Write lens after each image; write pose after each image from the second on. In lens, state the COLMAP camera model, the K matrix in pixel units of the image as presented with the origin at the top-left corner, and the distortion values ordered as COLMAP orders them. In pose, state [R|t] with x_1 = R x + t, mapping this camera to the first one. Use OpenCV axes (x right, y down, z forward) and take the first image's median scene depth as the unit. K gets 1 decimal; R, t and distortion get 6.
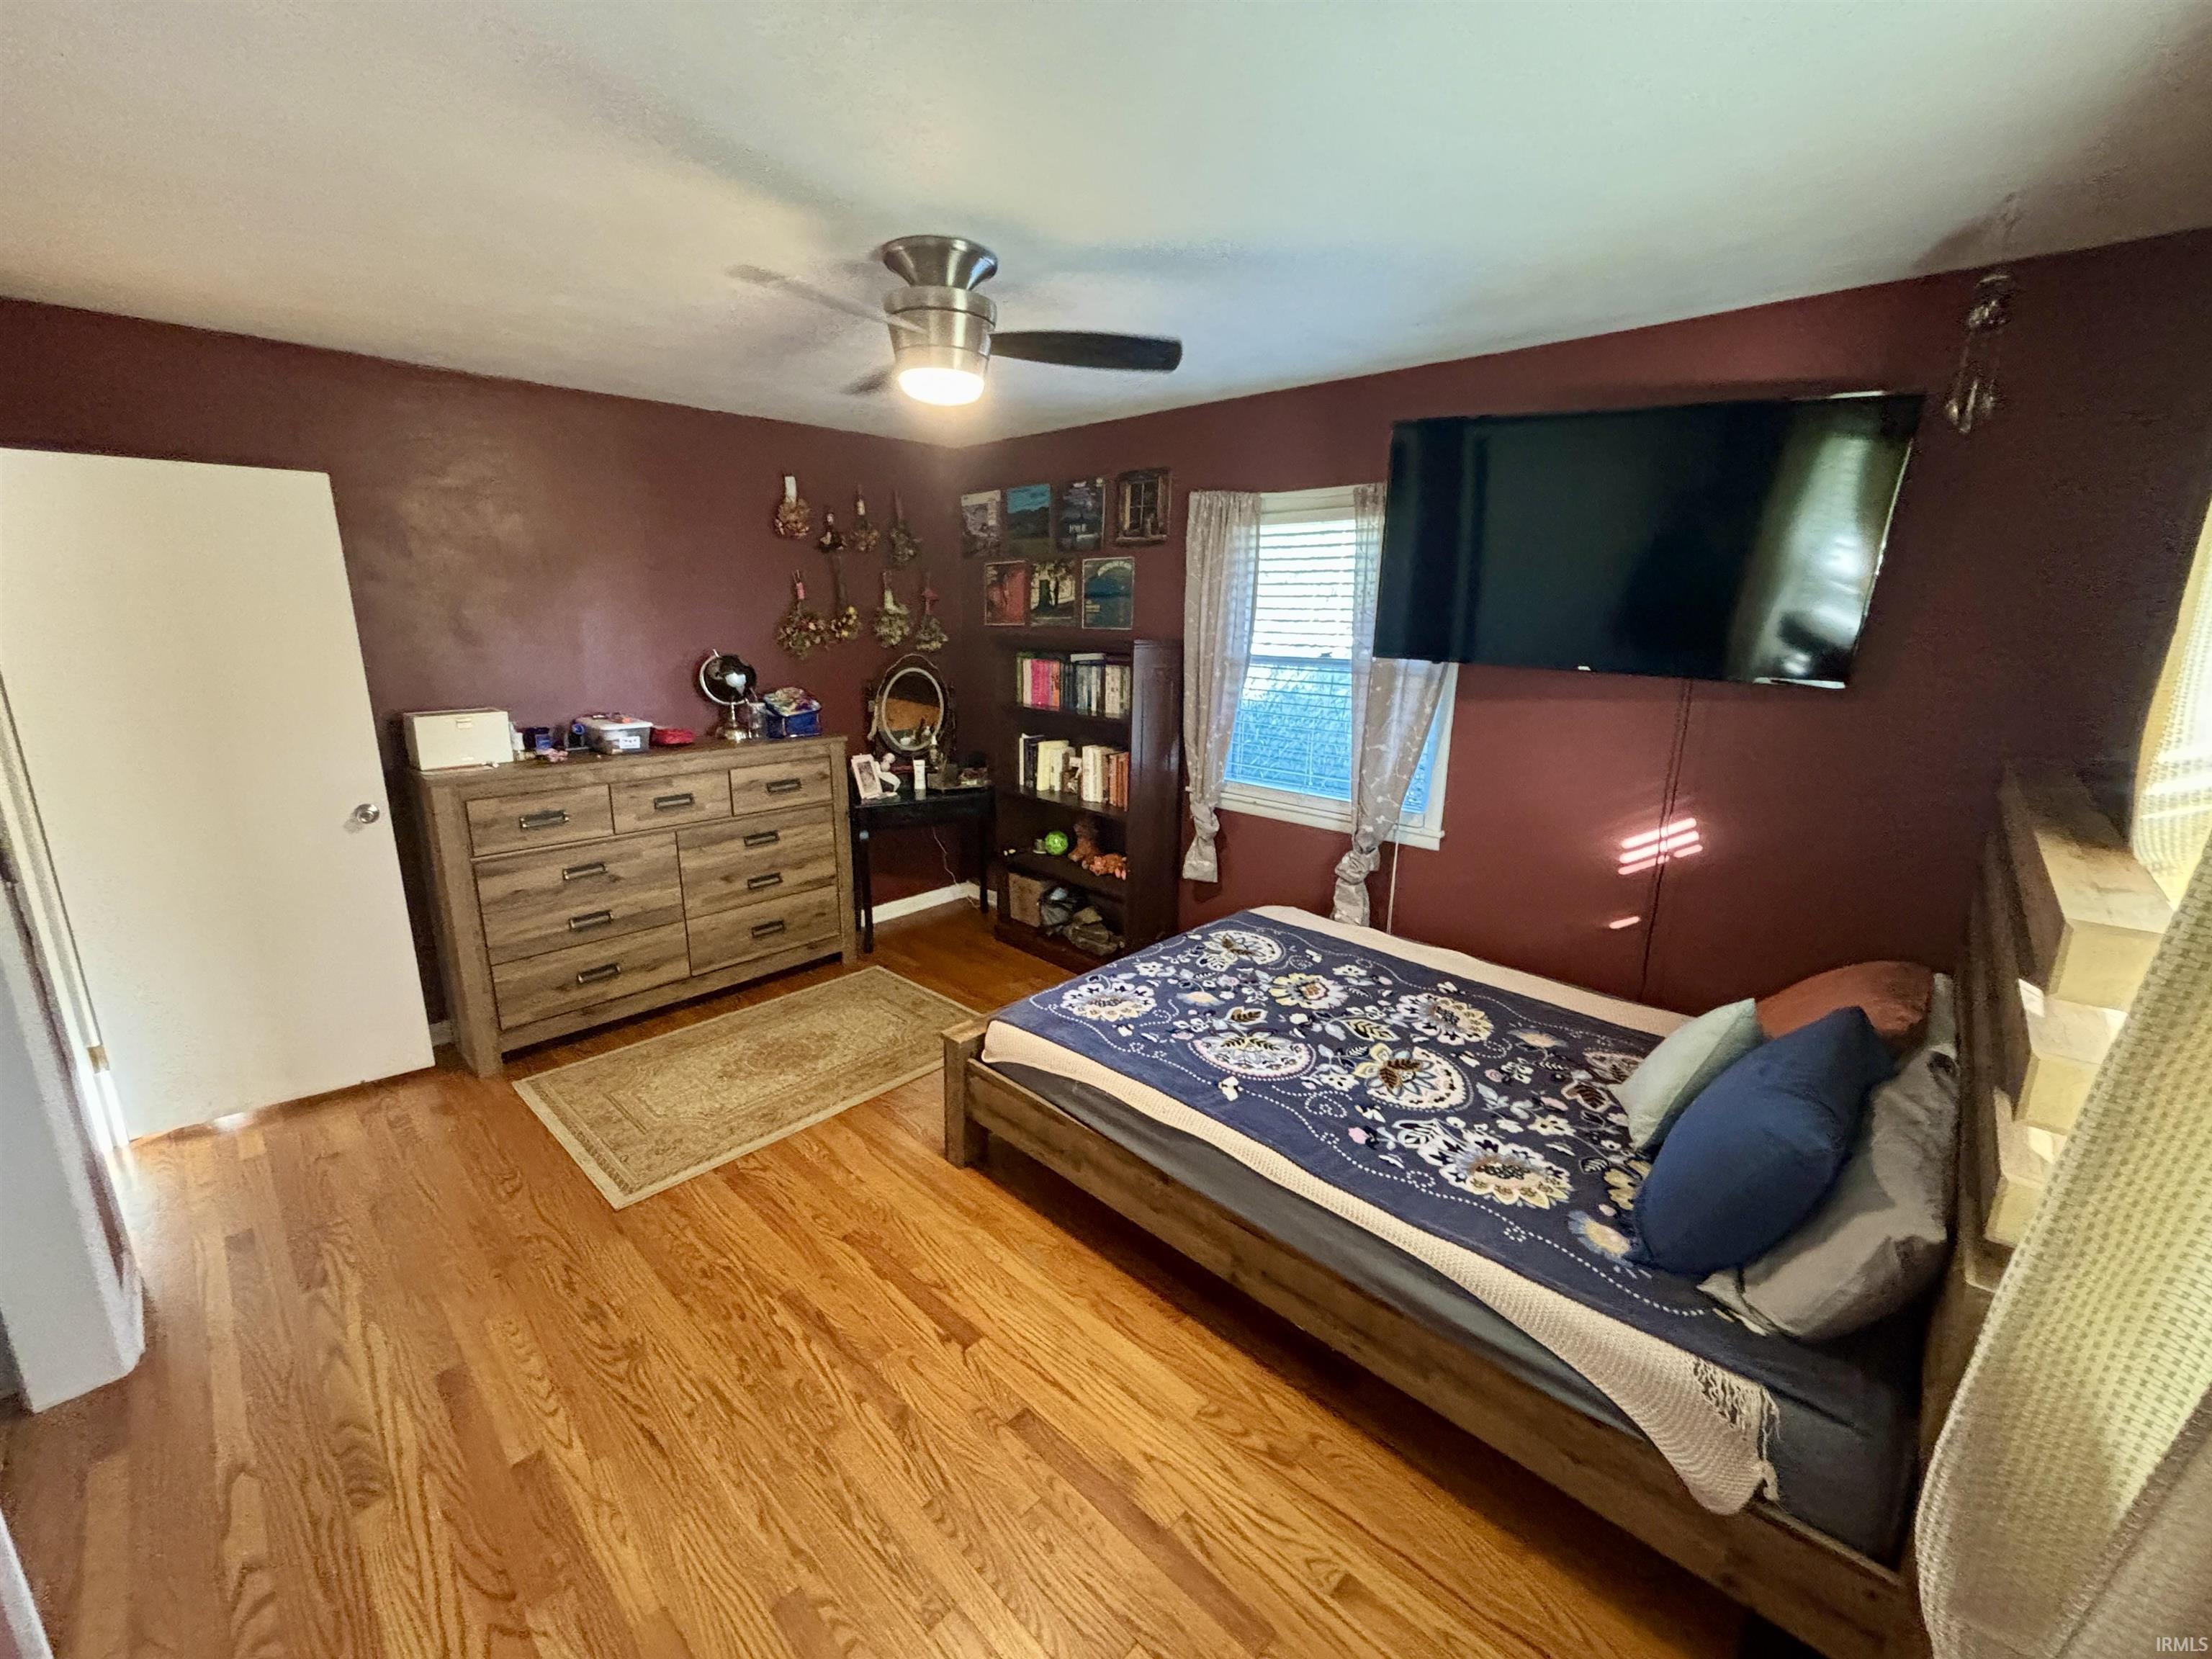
lens RADIAL K [[894.9, 0, 1109.0], [0, 894.9, 836.7], [0, 0, 1]] dist [-0.001473, -0.001470]
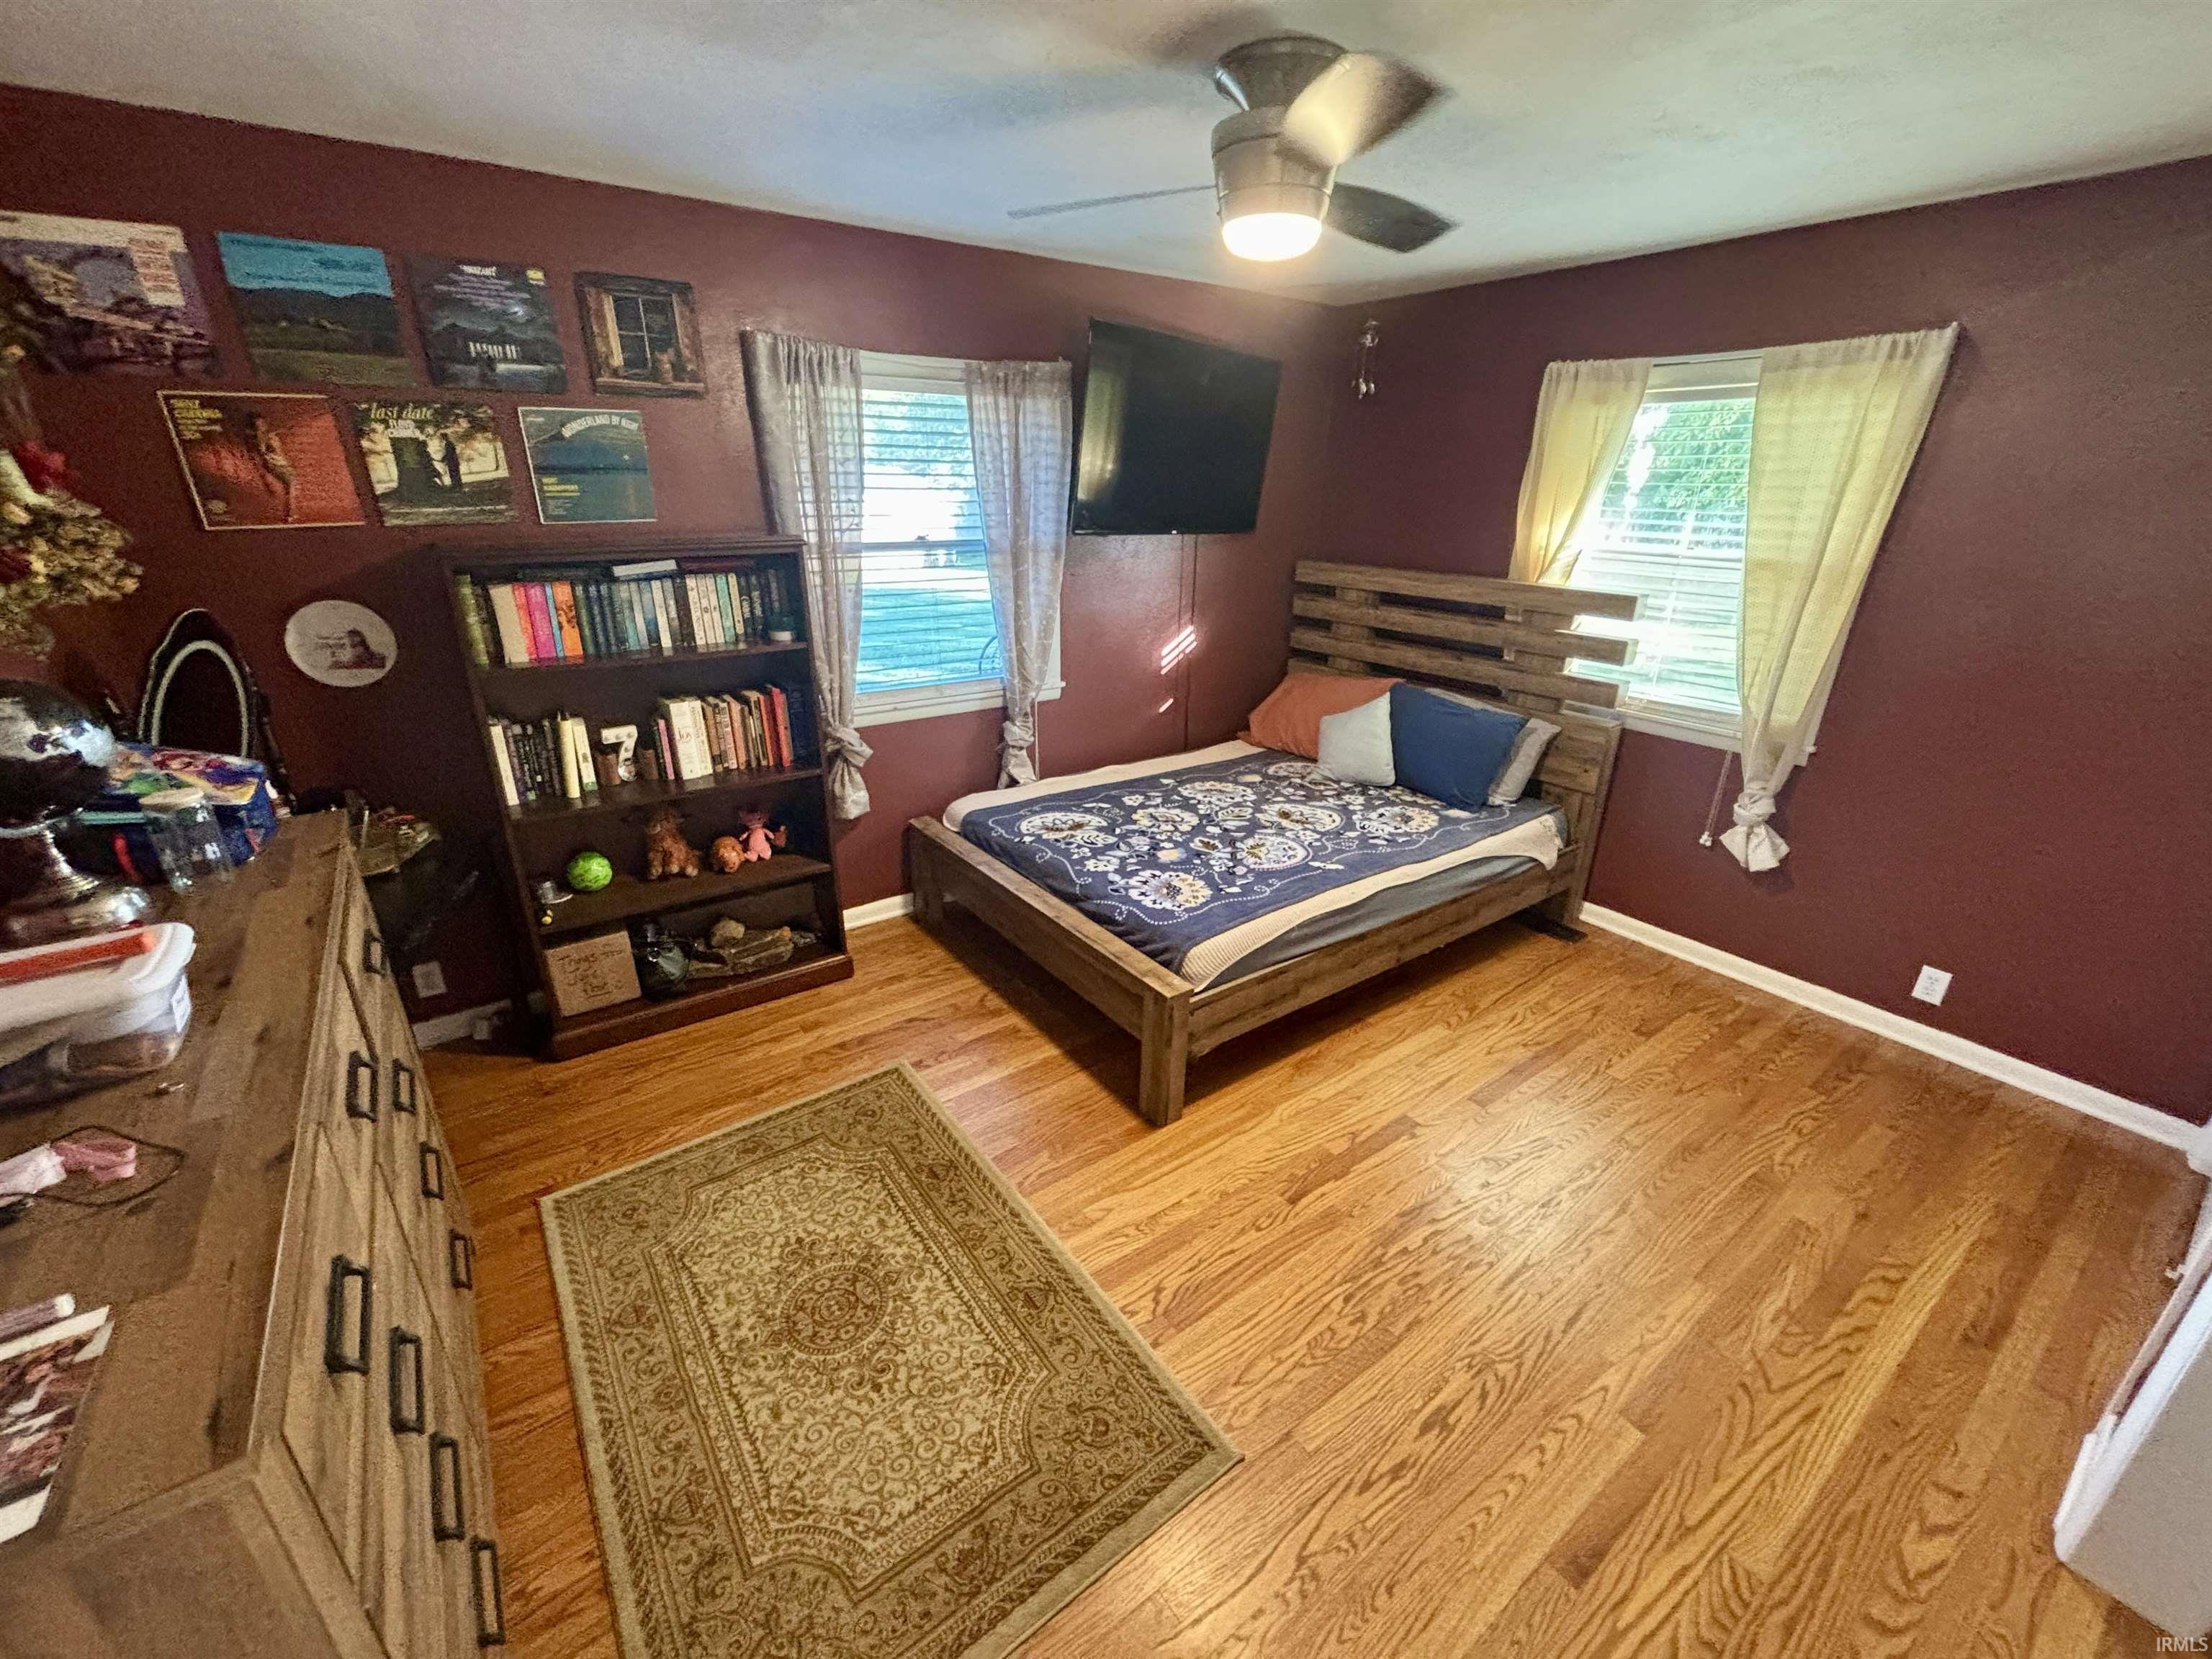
lens RADIAL K [[894.9, 0, 1111.9], [0, 894.9, 824.9], [0, 0, 1]] dist [-0.001473, -0.001470]
pose [[0.180795, -0.362429, 0.914308, -0.887190], [0.235180, 0.918589, 0.317622, -0.218402], [-0.954989, 0.157602, 0.251312, 0.752260]]
